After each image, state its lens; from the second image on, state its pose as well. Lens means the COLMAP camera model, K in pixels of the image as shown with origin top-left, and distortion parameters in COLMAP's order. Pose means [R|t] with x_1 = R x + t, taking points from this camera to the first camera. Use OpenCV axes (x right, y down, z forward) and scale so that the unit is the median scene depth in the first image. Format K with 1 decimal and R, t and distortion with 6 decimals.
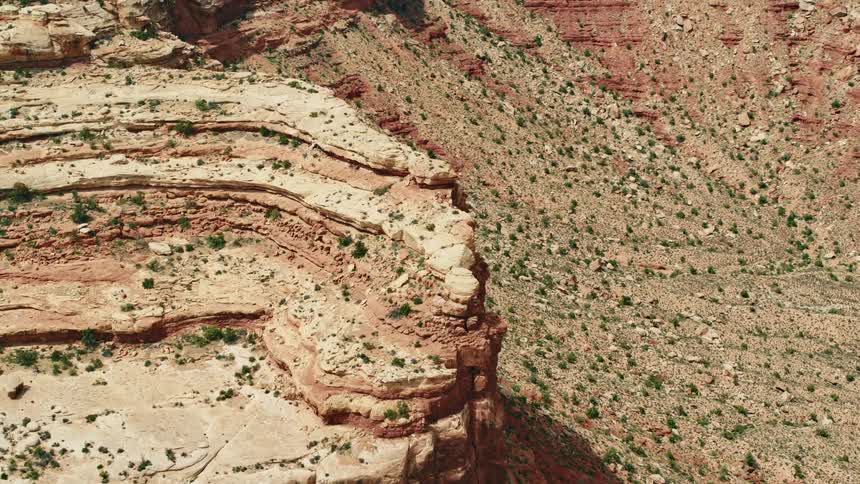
lens RADIAL K [[1382.1, 0, 430.0], [0, 1382.1, 242.0], [0, 0, 1]] dist [-0.039769, -0.117143]
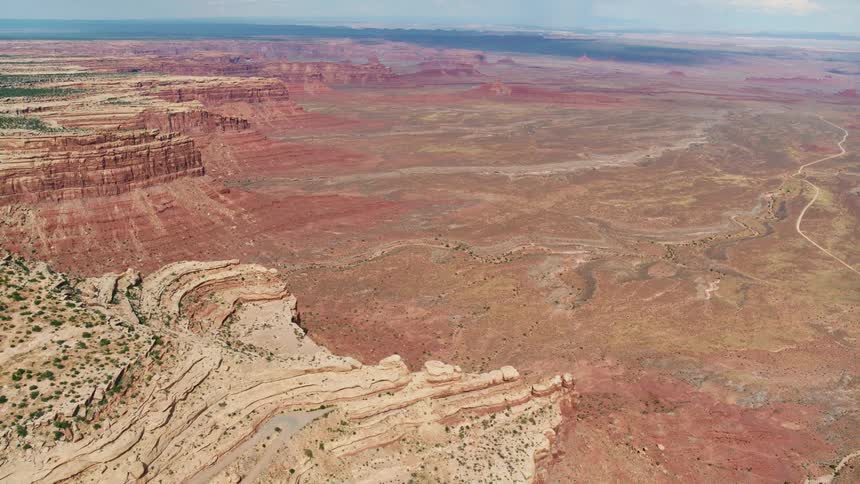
lens RADIAL K [[611.3, 0, 430.0], [0, 611.3, 242.0], [0, 0, 1]] dist [-0.078136, 0.003703]
pose [[0.227584, -0.341591, 0.911878, -1.730038], [0.345539, 0.903840, 0.252341, -0.405861], [-0.910389, 0.257661, 0.323732, -0.347336]]
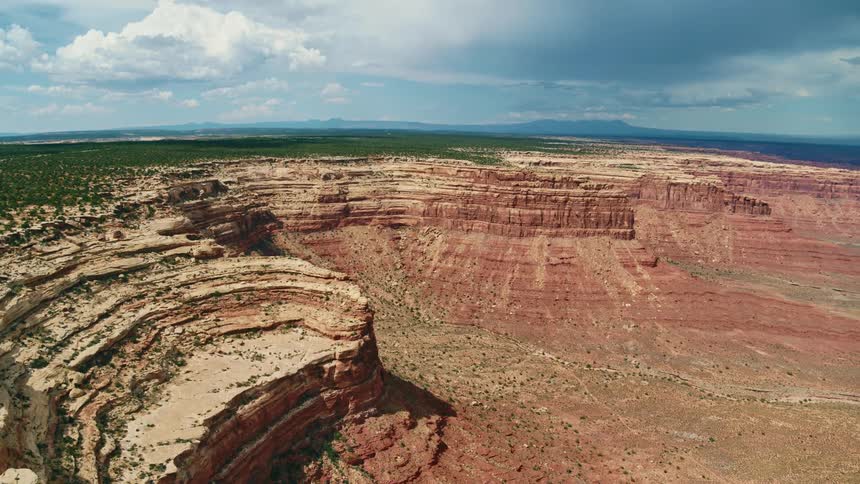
lens RADIAL K [[611.3, 0, 430.0], [0, 611.3, 242.0], [0, 0, 1]] dist [-0.078136, 0.003703]
pose [[0.938988, -0.063460, 0.338044, -0.298344], [0.124351, 0.978986, -0.161628, 0.137729], [-0.320683, 0.193803, 0.927148, -0.518402]]
